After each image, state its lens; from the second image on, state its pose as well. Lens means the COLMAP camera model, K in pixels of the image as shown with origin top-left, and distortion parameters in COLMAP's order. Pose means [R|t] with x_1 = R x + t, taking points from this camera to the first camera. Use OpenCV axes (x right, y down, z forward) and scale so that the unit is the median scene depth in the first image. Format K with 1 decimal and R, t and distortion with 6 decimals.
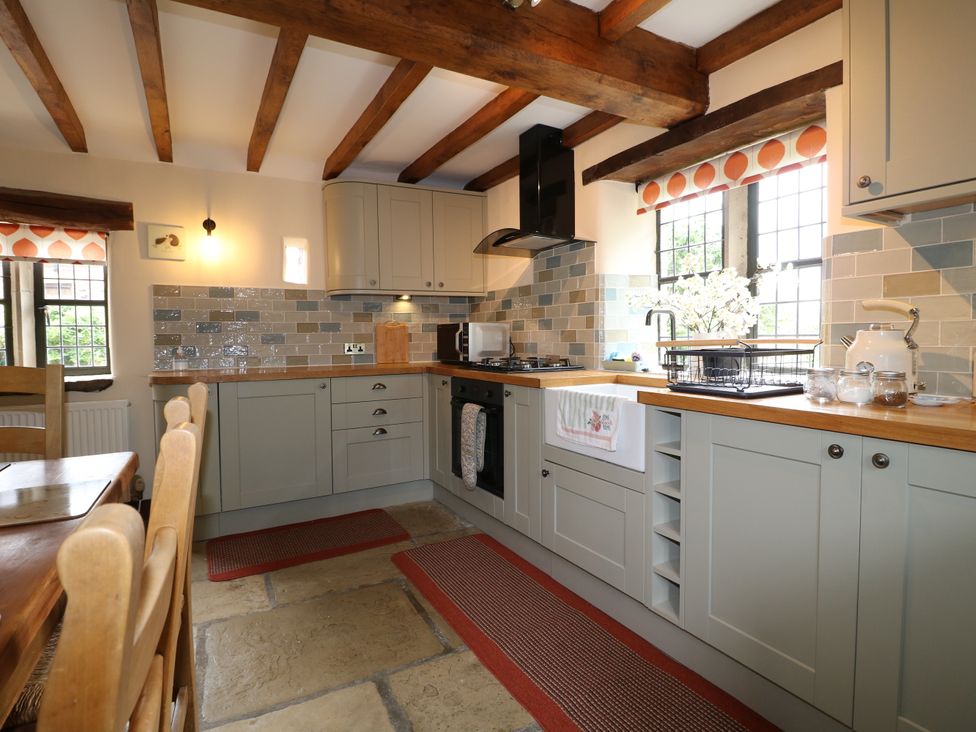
lens RADIAL K [[510.0, 0, 490.0], [0, 510.0, 355.4], [0, 0, 1]] dist [0.001405, -0.012064]
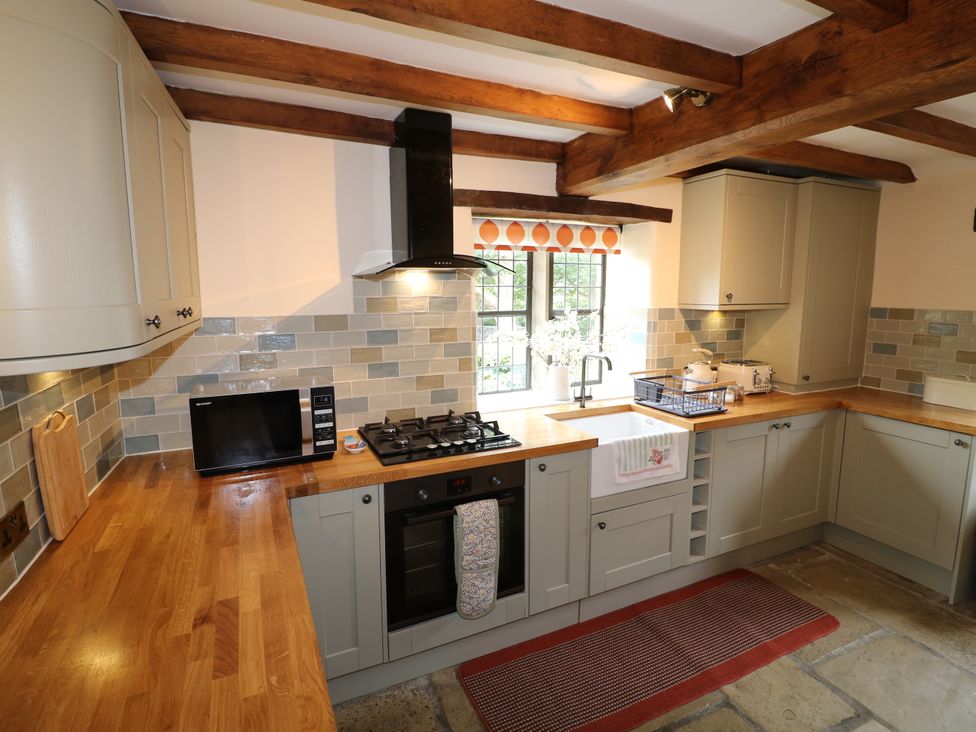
lens RADIAL K [[510.0, 0, 490.0], [0, 510.0, 355.4], [0, 0, 1]] dist [0.001405, -0.012064]
pose [[0.070929, -0.124833, 0.989639, -0.872943], [0.033952, 0.991865, 0.122680, -0.240785], [-0.996903, 0.024899, 0.074590, 1.127326]]
